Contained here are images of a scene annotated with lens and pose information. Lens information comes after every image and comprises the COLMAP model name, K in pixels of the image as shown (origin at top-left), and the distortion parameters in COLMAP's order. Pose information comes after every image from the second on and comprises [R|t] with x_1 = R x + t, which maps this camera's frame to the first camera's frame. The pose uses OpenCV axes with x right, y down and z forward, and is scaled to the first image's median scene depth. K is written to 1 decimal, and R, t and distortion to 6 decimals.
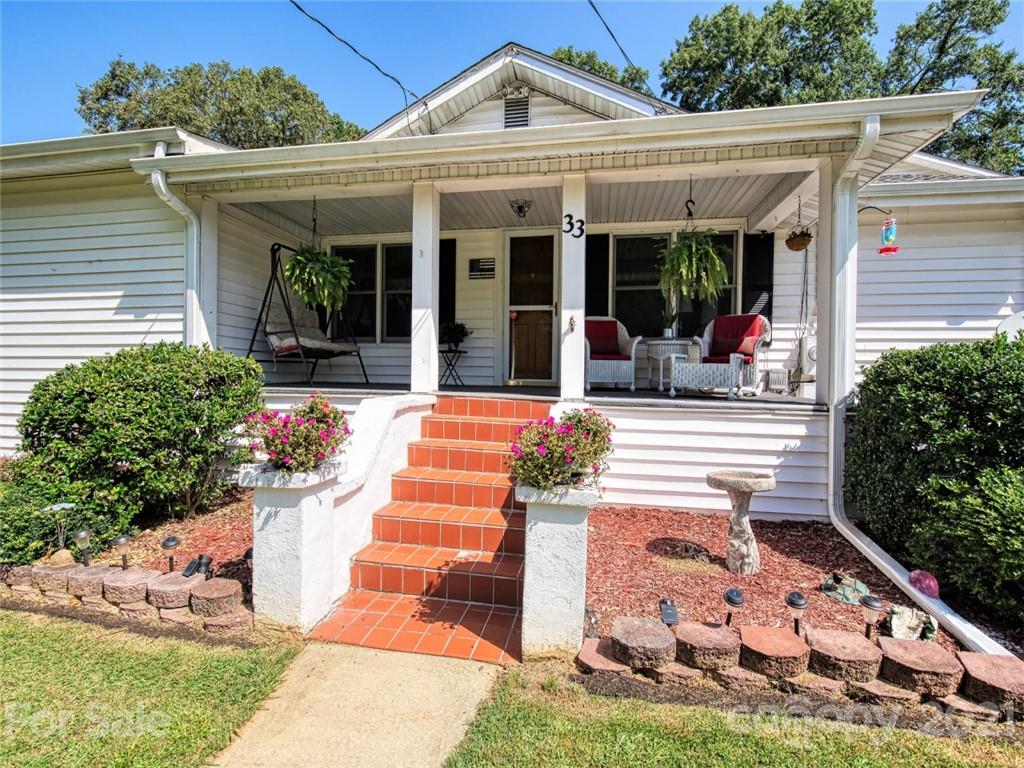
lens RADIAL K [[446.8, 0, 512.0], [0, 446.8, 384.0], [0, 0, 1]] dist [0.003750, 0.000083]
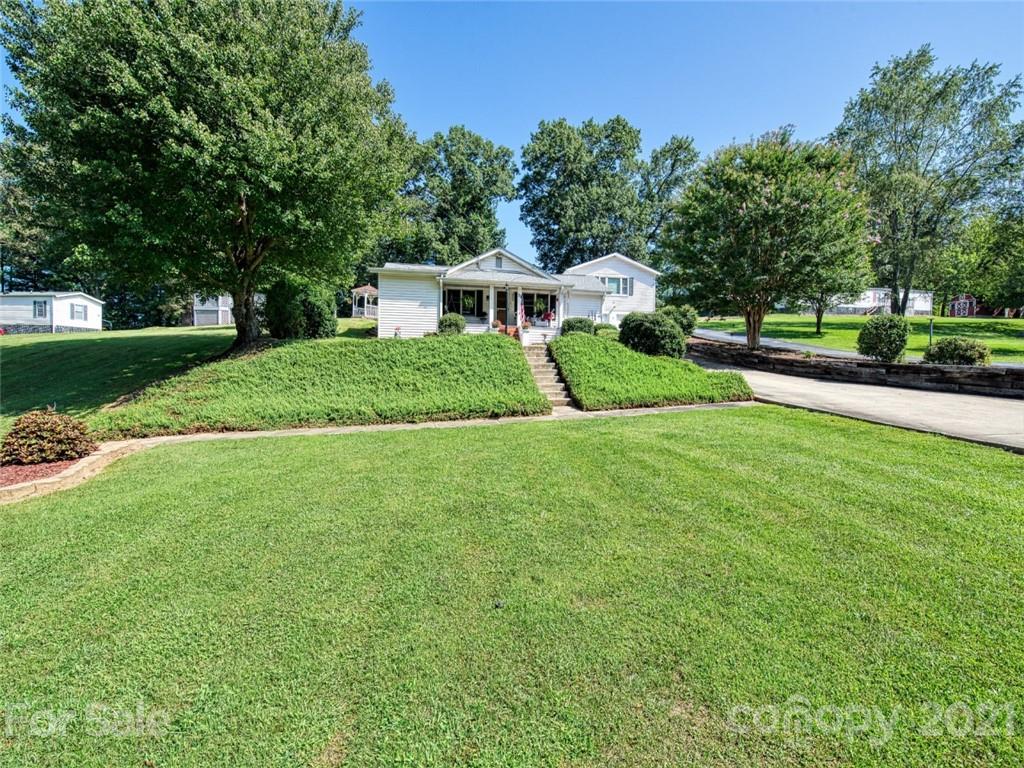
lens RADIAL K [[443.9, 0, 512.0], [0, 443.9, 384.0], [0, 0, 1]] dist [-0.001353, -0.000014]
pose [[0.949527, -0.002156, 0.313676, -1.160420], [-0.002638, 0.999886, 0.014858, 0.458904], [-0.313673, -0.014935, 0.949414, -2.915469]]
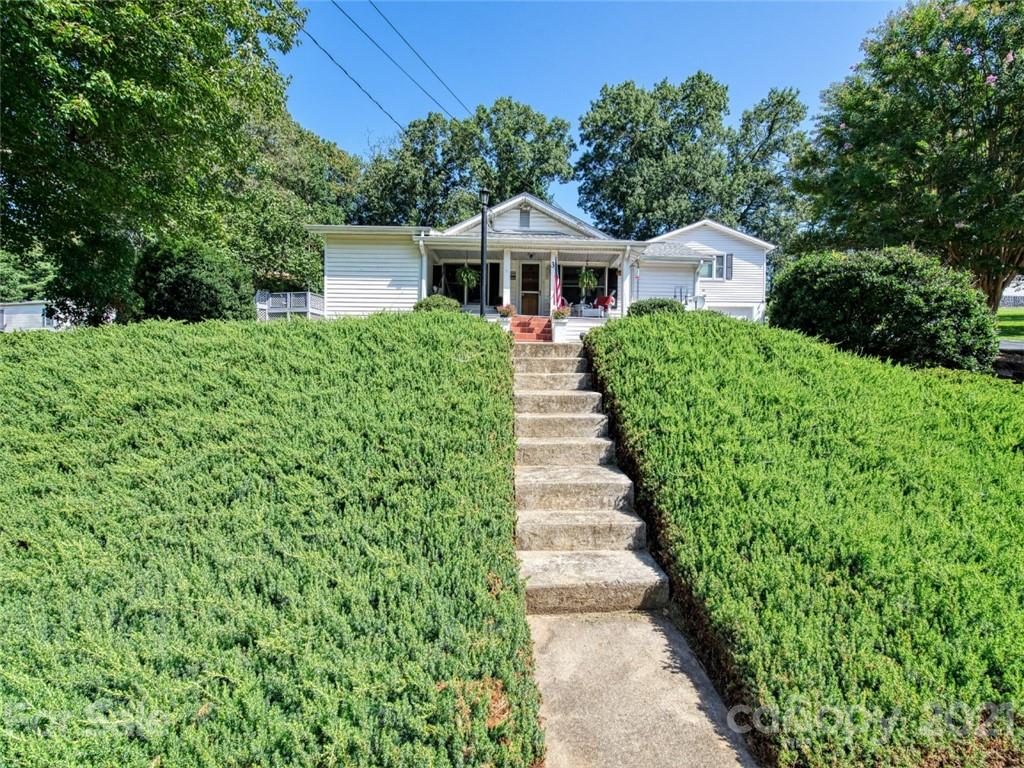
lens RADIAL K [[445.6, 0, 512.0], [0, 445.6, 384.0], [0, 0, 1]] dist [0.003968, -0.000450]
pose [[0.984977, 0.005114, 0.172610, -0.506202], [-0.004321, 0.999978, -0.004967, 0.374486], [-0.172632, 0.004146, 0.984978, -1.513470]]
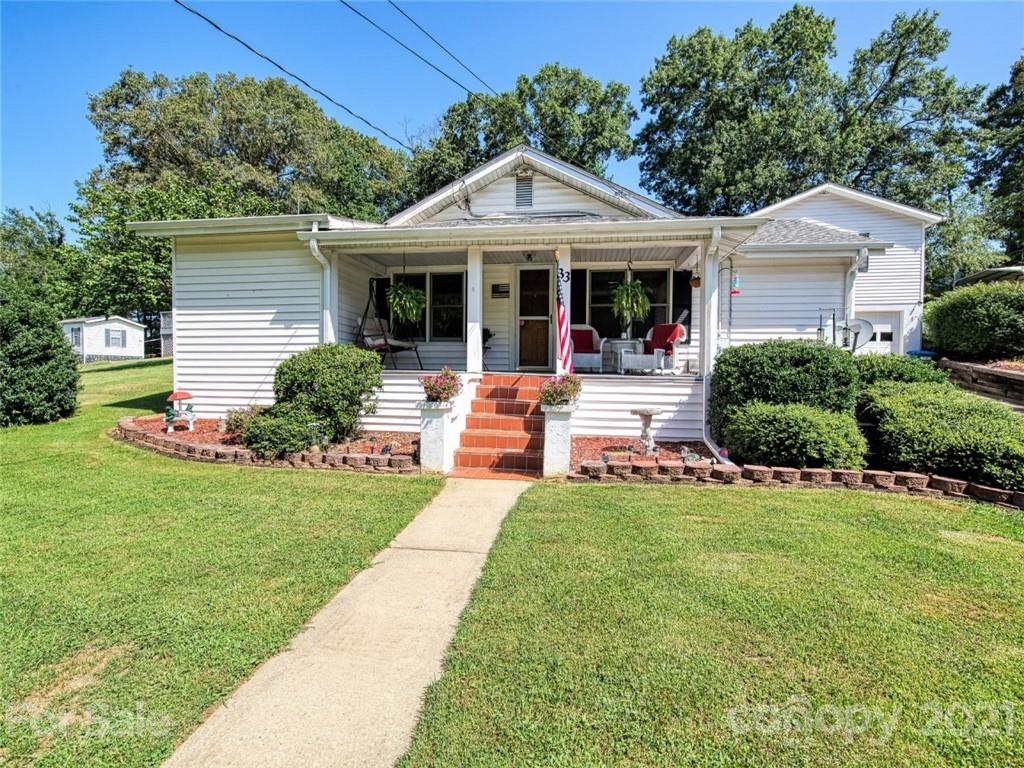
lens RADIAL K [[445.6, 0, 512.0], [0, 445.6, 384.0], [0, 0, 1]] dist [0.003968, -0.000450]
pose [[0.999572, -0.003467, 0.029056, -0.076354], [0.003177, 0.999945, 0.010014, 0.033580], [-0.029089, -0.009917, 0.999528, -0.485466]]
